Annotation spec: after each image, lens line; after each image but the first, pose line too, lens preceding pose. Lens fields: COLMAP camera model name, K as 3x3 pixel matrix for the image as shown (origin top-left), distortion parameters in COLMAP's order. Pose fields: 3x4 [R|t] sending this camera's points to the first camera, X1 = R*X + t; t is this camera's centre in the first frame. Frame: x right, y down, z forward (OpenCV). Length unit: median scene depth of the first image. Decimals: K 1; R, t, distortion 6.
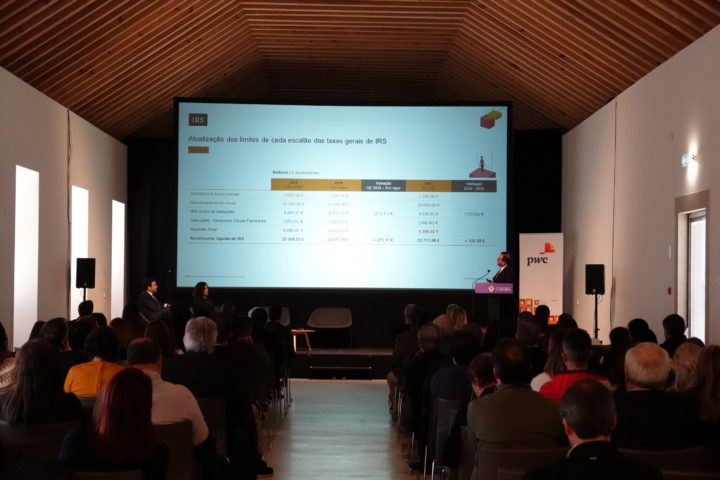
lens RADIAL K [[1487.4, 0, 360.0], [0, 1487.4, 240.0], [0, 0, 1]] dist [-0.015277, -0.047939]
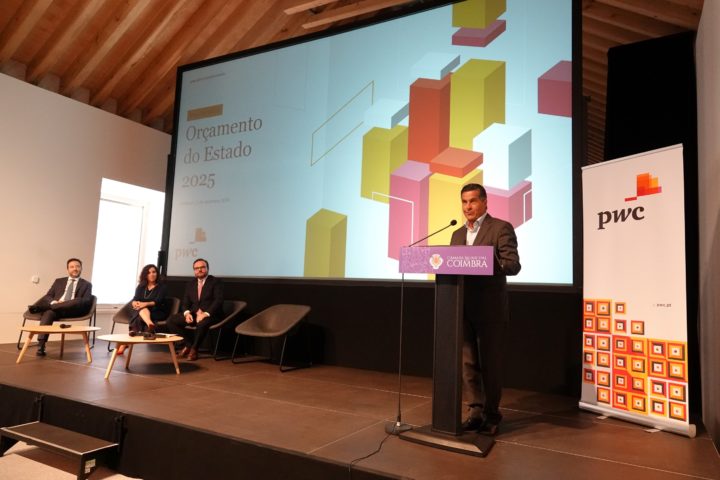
lens RADIAL K [[495.4, 0, 360.0], [0, 495.4, 240.0], [0, 0, 1]] dist [-0.001688, 0.002630]
pose [[0.861292, -0.028420, -0.507315, 0.145267], [-0.024006, 0.995044, -0.096498, 0.043072], [0.507543, 0.095291, 0.856341, 0.945206]]
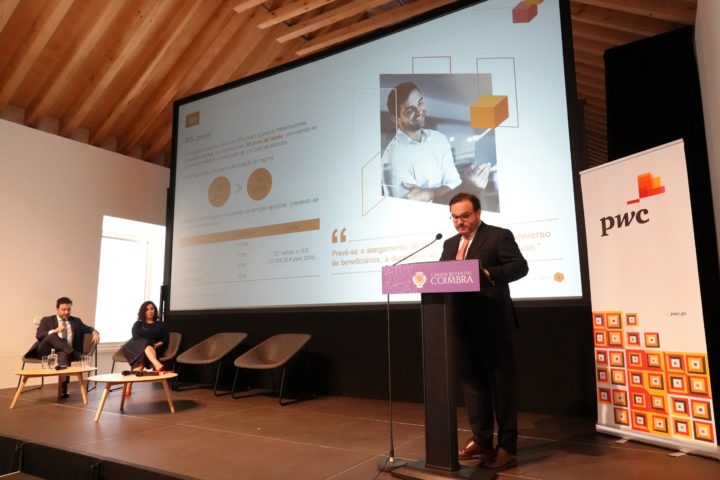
lens RADIAL K [[495.4, 0, 360.0], [0, 495.4, 240.0], [0, 0, 1]] dist [-0.001688, 0.002630]
pose [[0.839159, -0.102631, -0.534115, 0.149525], [0.027918, 0.988868, -0.146149, 0.043340], [0.543169, 0.107731, 0.832683, 0.958316]]
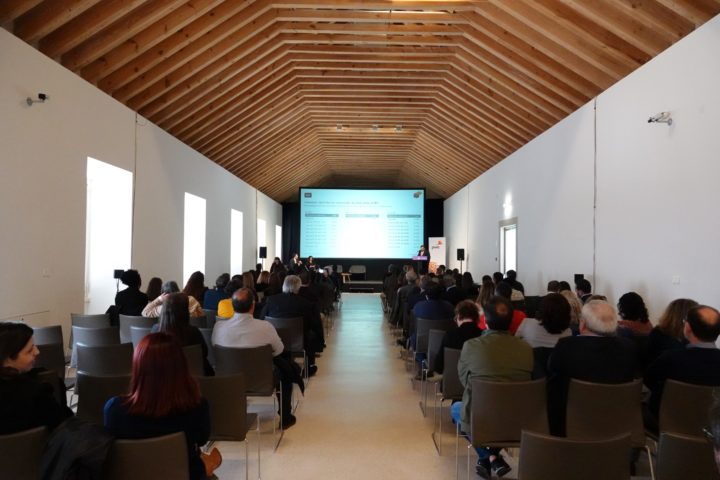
lens RADIAL K [[495.4, 0, 360.0], [0, 495.4, 240.0], [0, 0, 1]] dist [-0.001688, 0.002630]
pose [[0.999896, -0.002017, -0.014284, -0.003389], [0.001967, 0.999992, -0.003534, 0.003719], [0.014291, 0.003506, 0.999892, 0.129948]]
